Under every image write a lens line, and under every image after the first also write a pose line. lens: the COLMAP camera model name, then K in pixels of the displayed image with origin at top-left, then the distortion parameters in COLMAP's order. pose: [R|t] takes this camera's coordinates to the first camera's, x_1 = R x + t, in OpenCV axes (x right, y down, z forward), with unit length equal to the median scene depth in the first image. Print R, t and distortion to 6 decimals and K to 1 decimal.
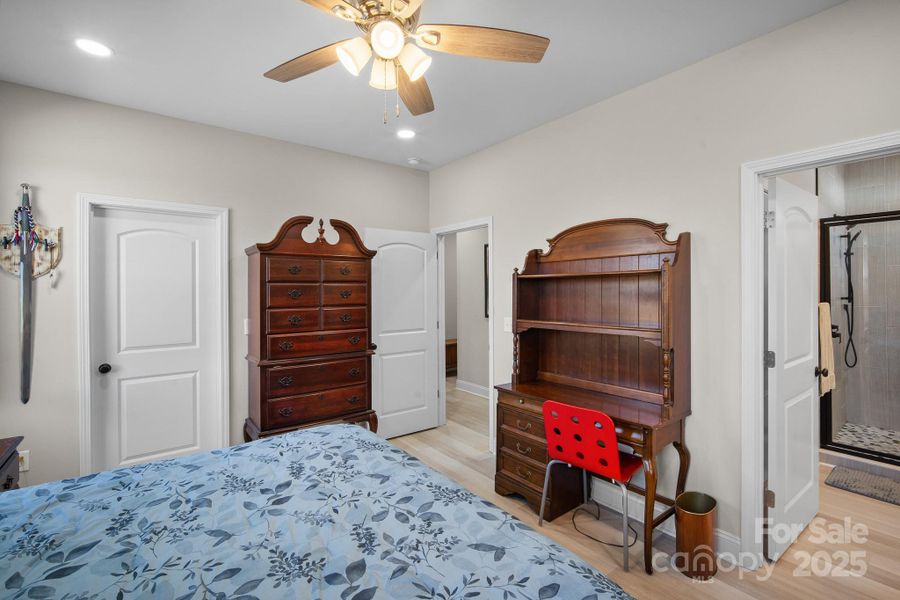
lens RADIAL K [[401.8, 0, 445.4], [0, 401.8, 285.6], [0, 0, 1]] dist [-0.012482, -0.000165]
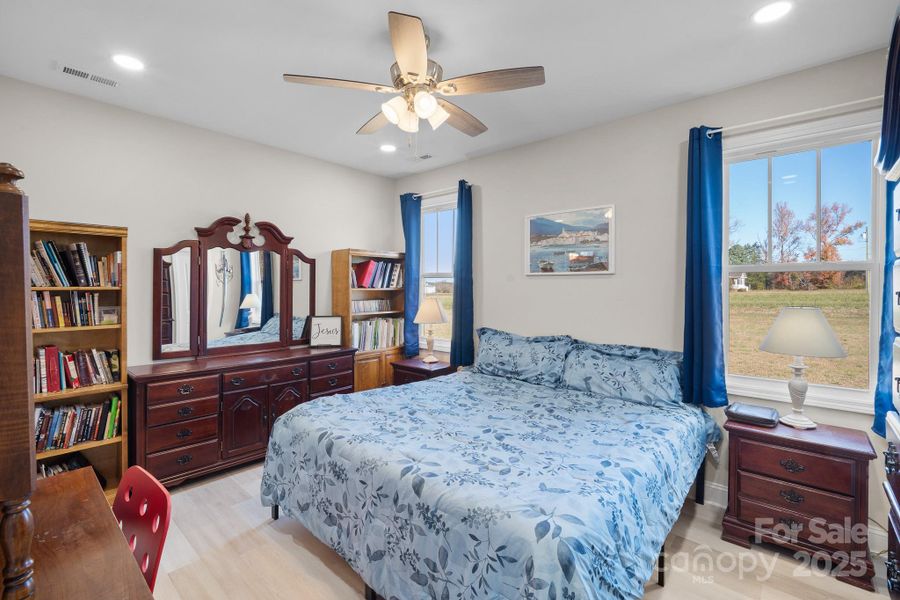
lens RADIAL K [[401.8, 0, 445.4], [0, 401.8, 285.6], [0, 0, 1]] dist [-0.012482, -0.000165]
pose [[-0.982905, -0.002561, -0.184096, 0.003625], [-0.000120, 0.999912, -0.013270, 0.031278], [0.184114, -0.013021, -0.982819, 2.181766]]
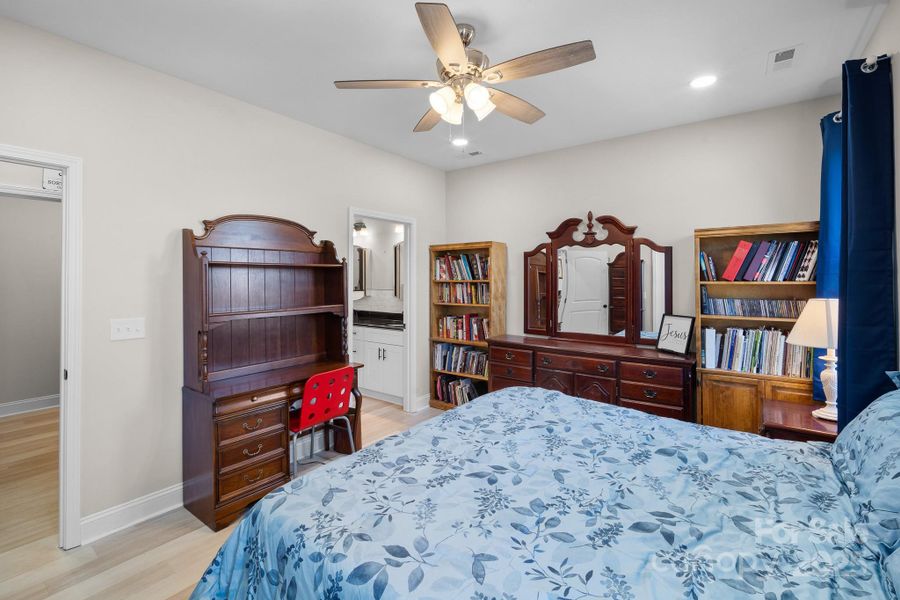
lens RADIAL K [[401.8, 0, 445.4], [0, 401.8, 285.6], [0, 0, 1]] dist [-0.012482, -0.000165]
pose [[-0.267822, -0.014603, 0.963358, -1.303050], [-0.007259, 0.999887, 0.013138, 0.017407], [-0.963441, -0.003474, -0.267898, 1.313813]]
